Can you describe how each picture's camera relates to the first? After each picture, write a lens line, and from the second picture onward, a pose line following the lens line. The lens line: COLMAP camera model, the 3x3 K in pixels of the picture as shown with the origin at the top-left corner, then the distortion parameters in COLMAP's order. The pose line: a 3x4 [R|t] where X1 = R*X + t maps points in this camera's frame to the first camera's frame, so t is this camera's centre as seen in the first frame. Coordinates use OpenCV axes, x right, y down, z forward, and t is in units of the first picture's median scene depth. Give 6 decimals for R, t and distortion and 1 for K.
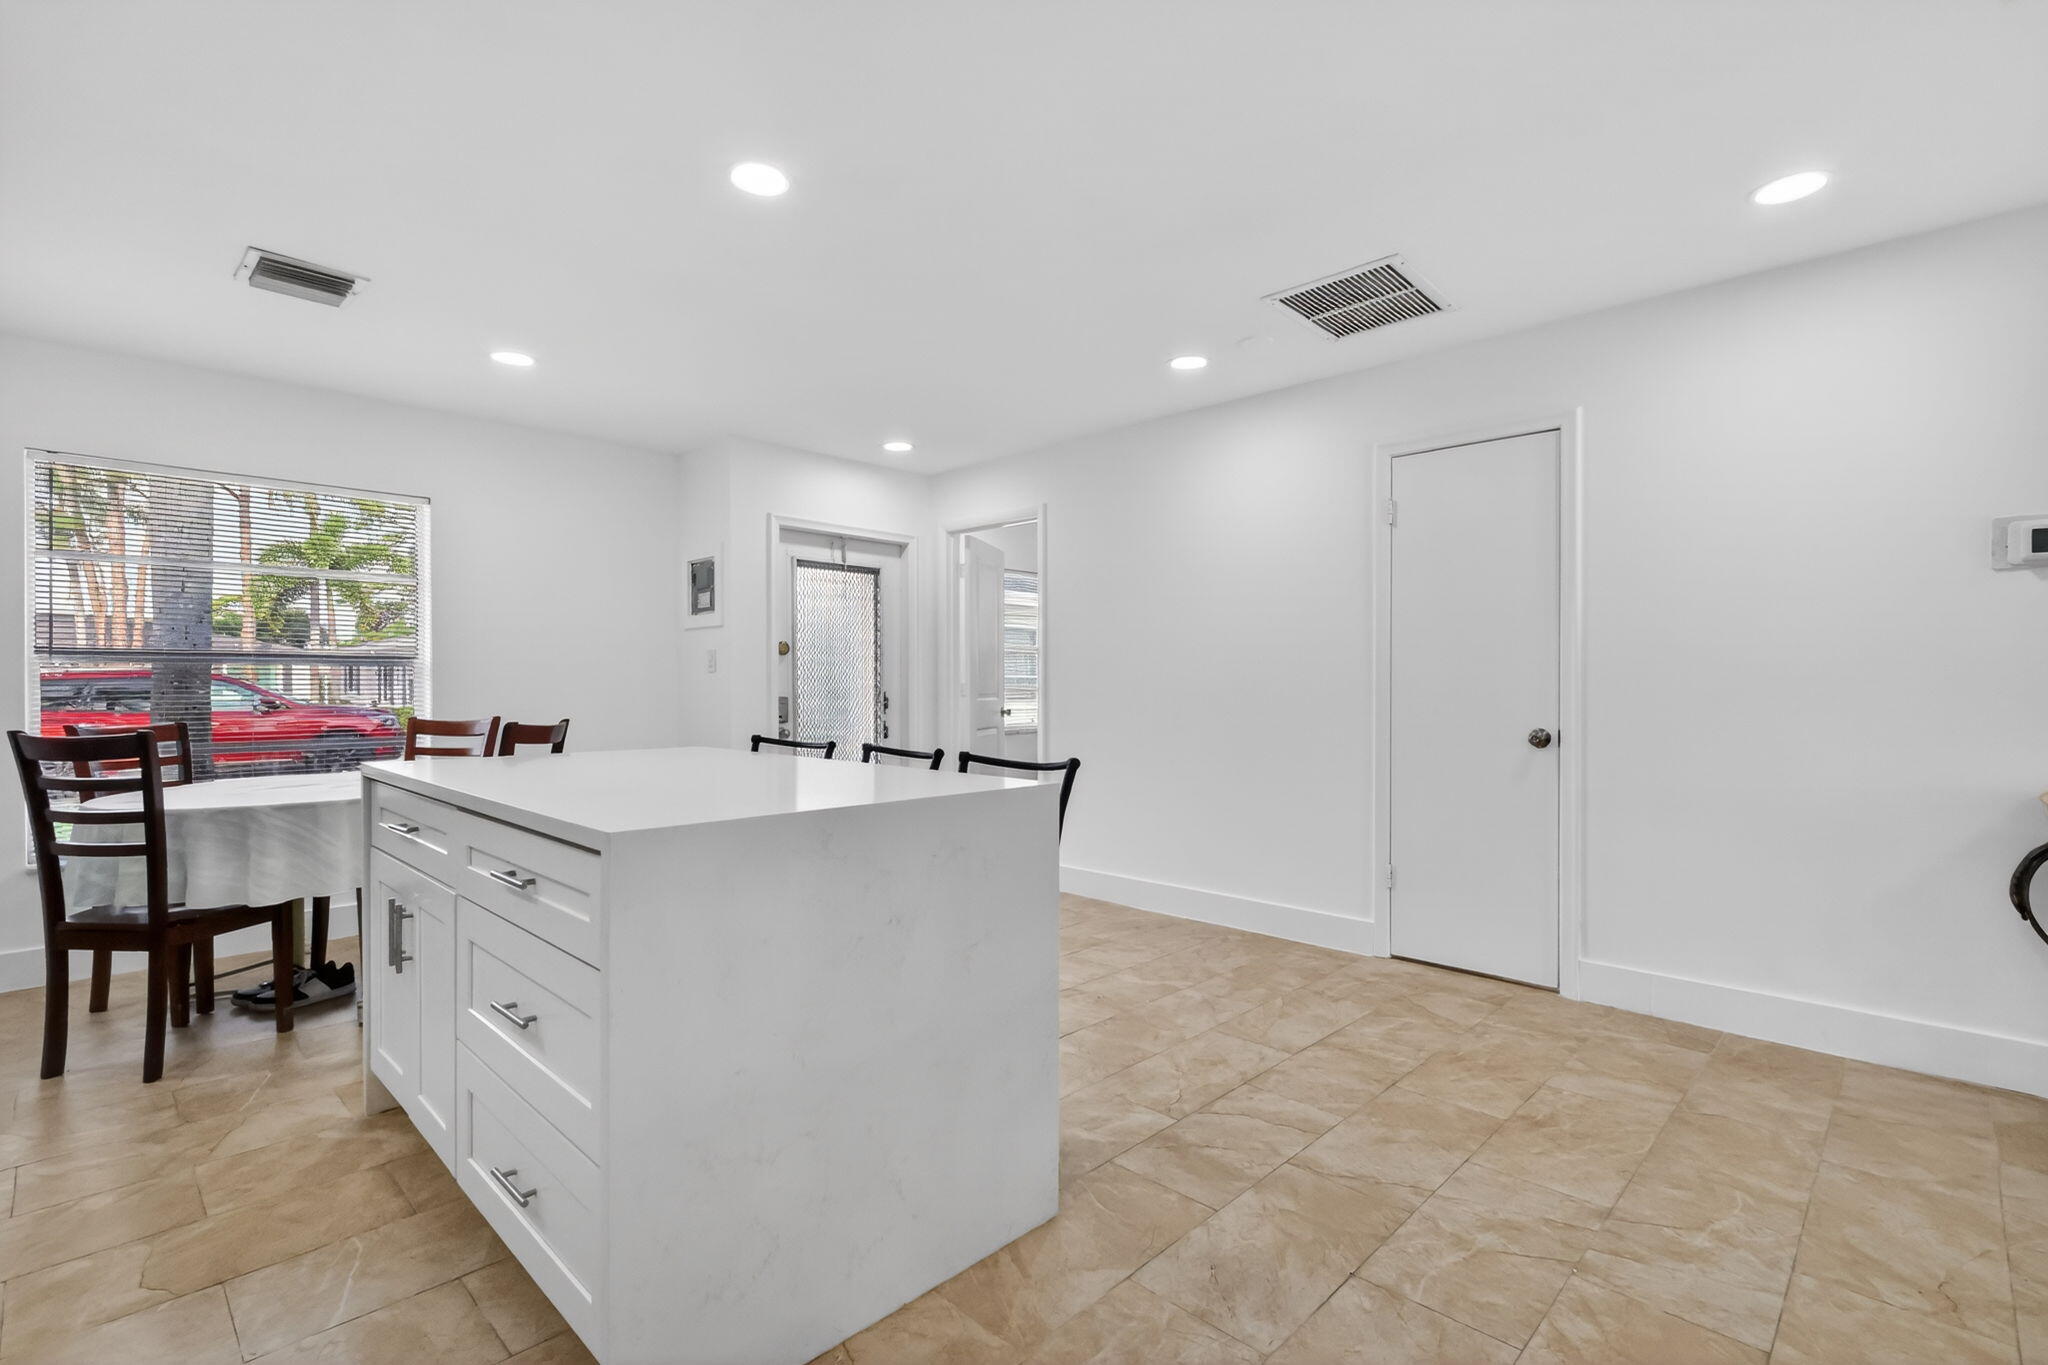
lens RADIAL K [[943.0, 0, 1023.0], [0, 943.0, 689.8], [0, 0, 1]] dist [0.000175, -0.000434]
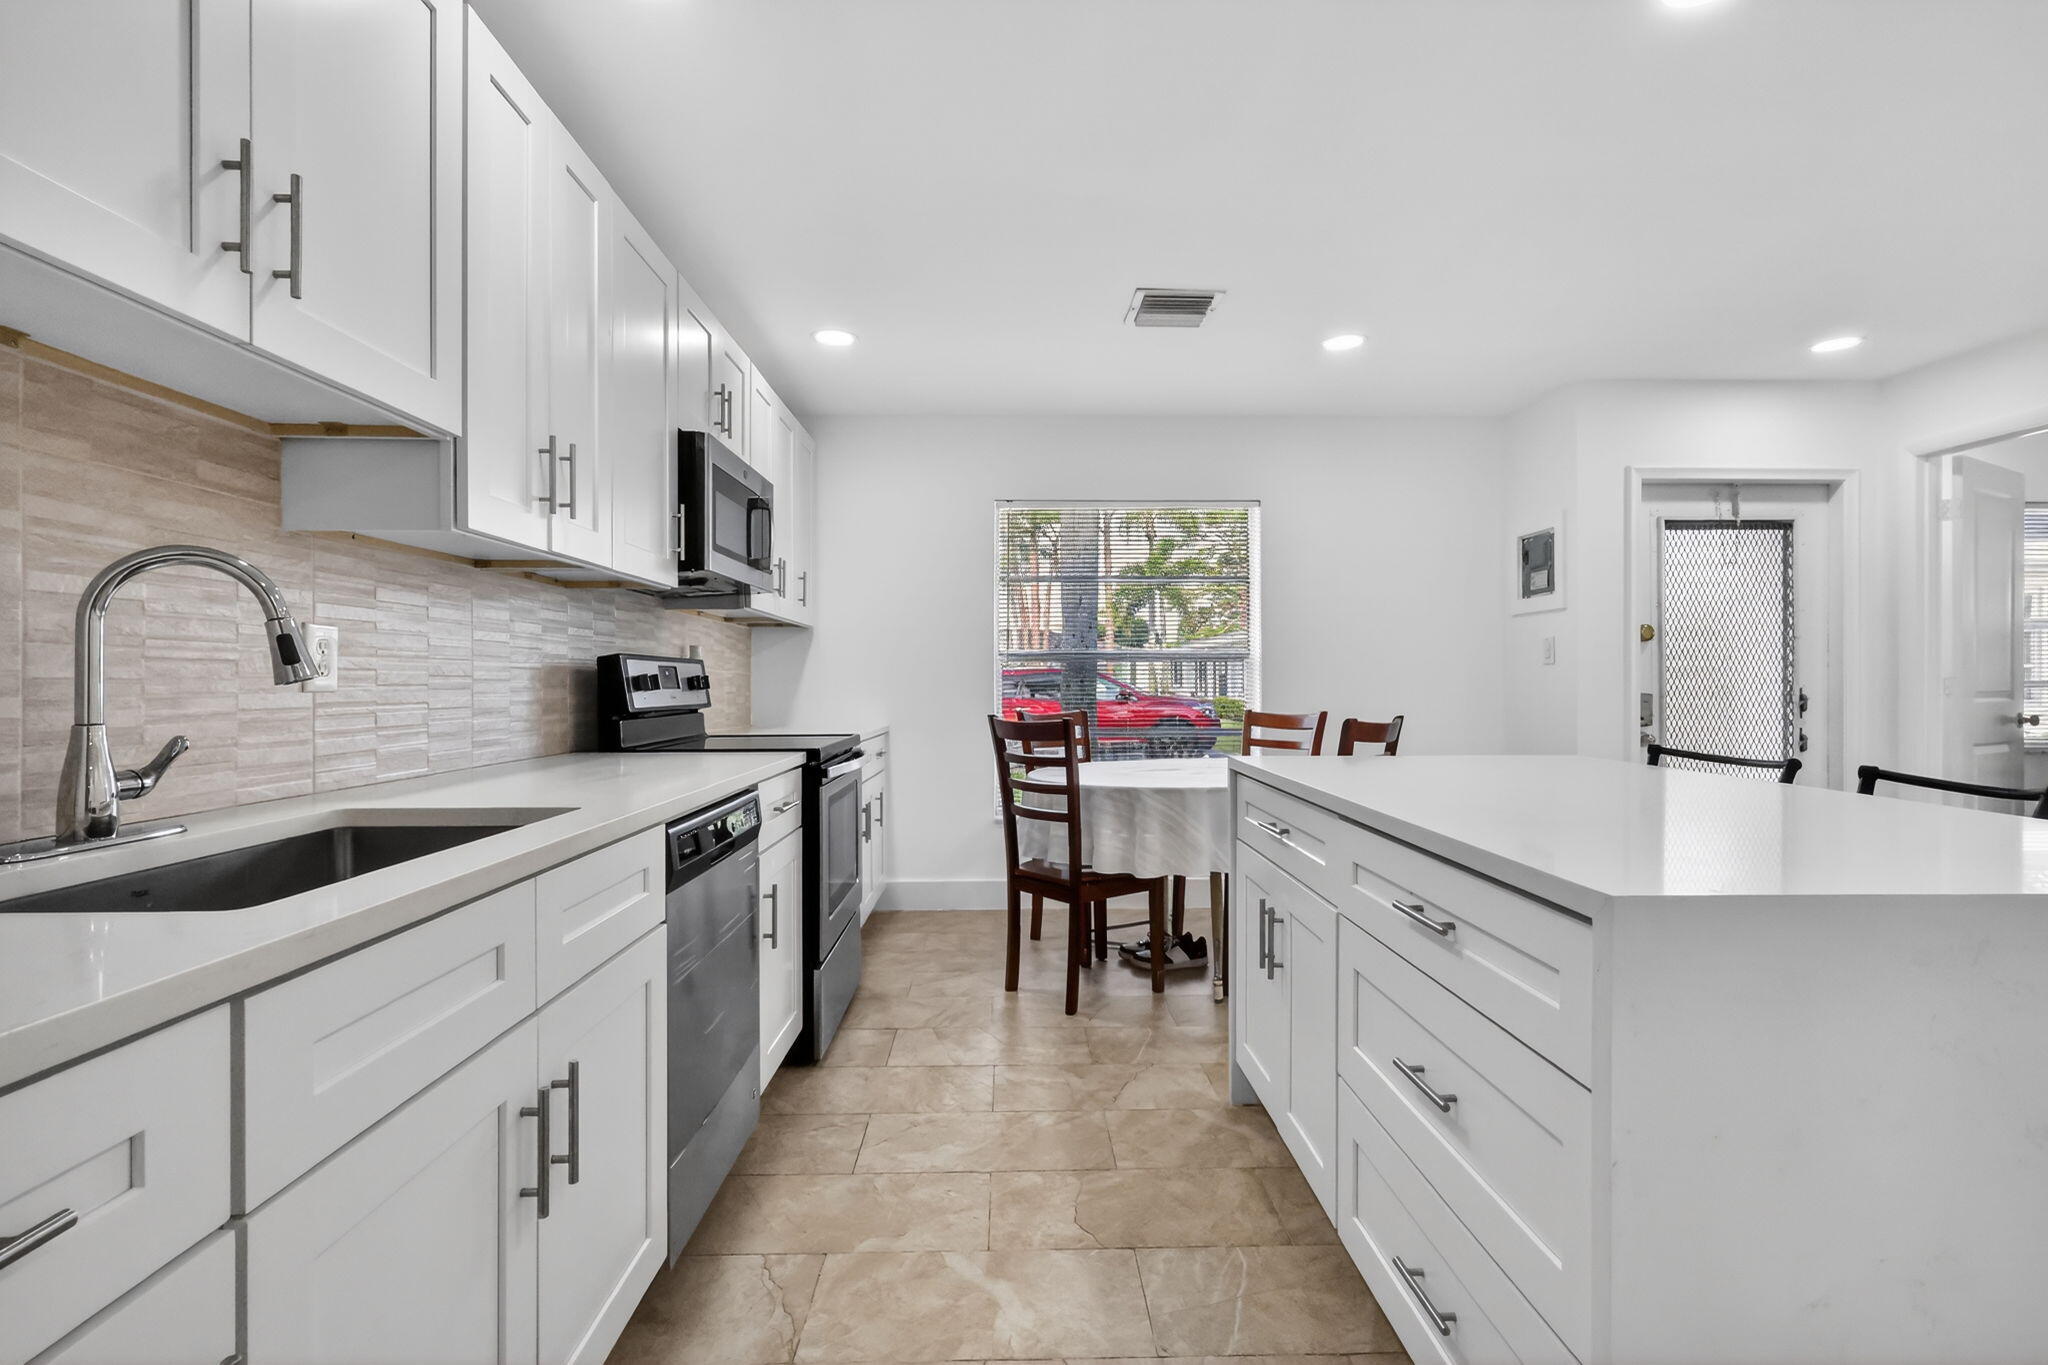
lens RADIAL K [[948.0, 0, 1021.0], [0, 948.0, 682.8], [0, 0, 1]] dist [-0.000272, 0.000402]
pose [[0.712311, 0.001911, -0.701861, -0.108552], [-0.002463, 0.999997, 0.000223, -0.000889], [0.701859, 0.001570, 0.712314, 0.086628]]
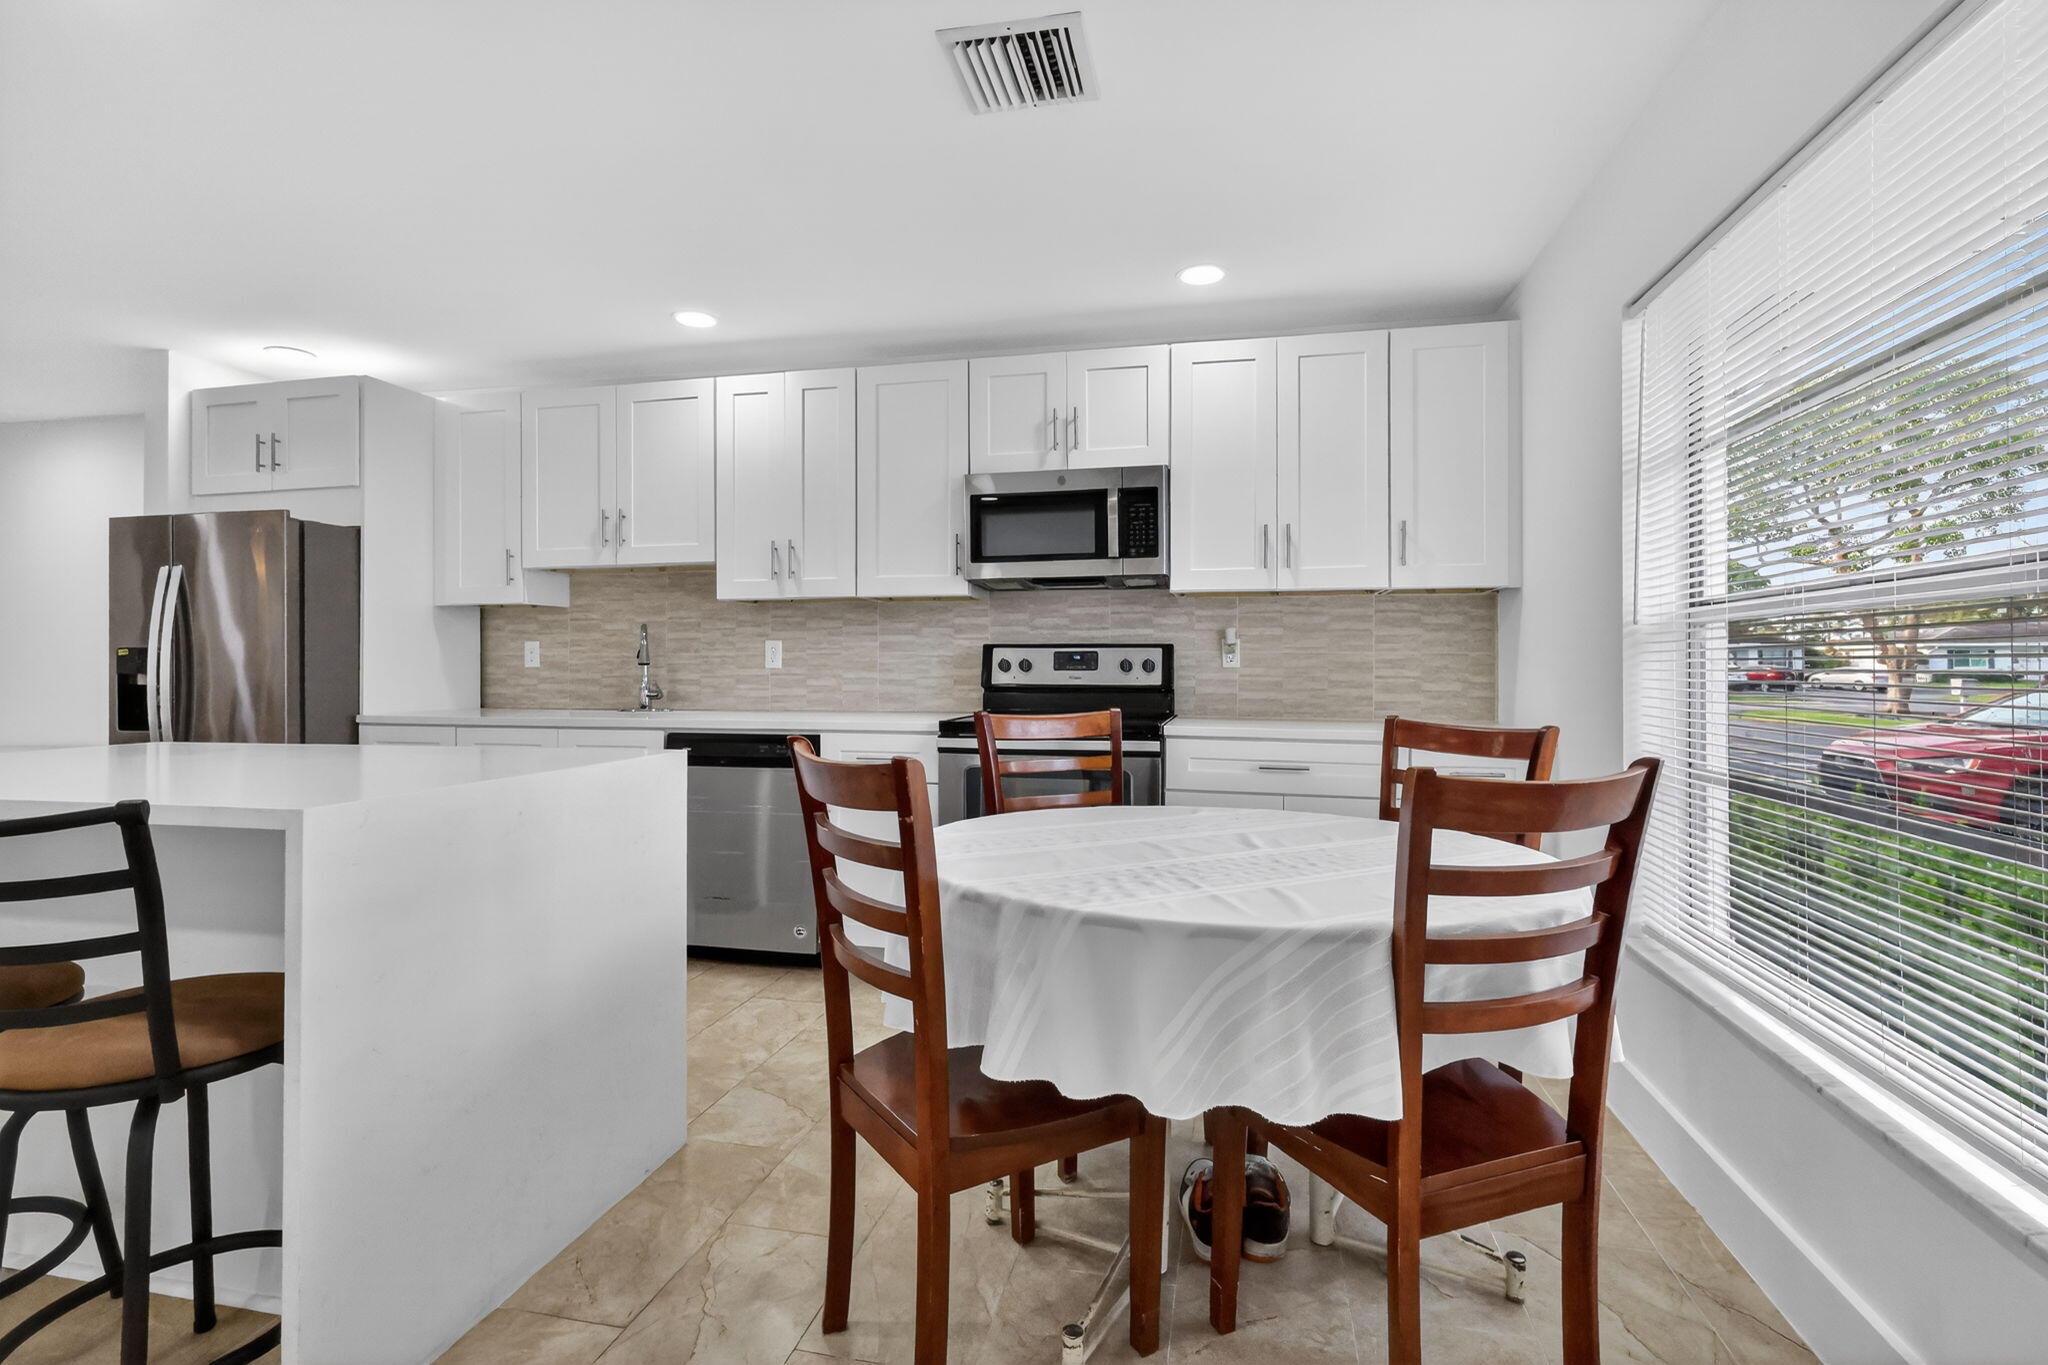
lens RADIAL K [[957.0, 0, 1039.1], [0, 957.0, 655.4], [0, 0, 1]] dist [0.000593, -0.000217]
pose [[-0.849668, -0.002312, -0.527313, -0.383427], [0.000745, 0.999984, -0.005585, -0.005218], [0.527318, -0.005138, -0.849653, 1.476212]]
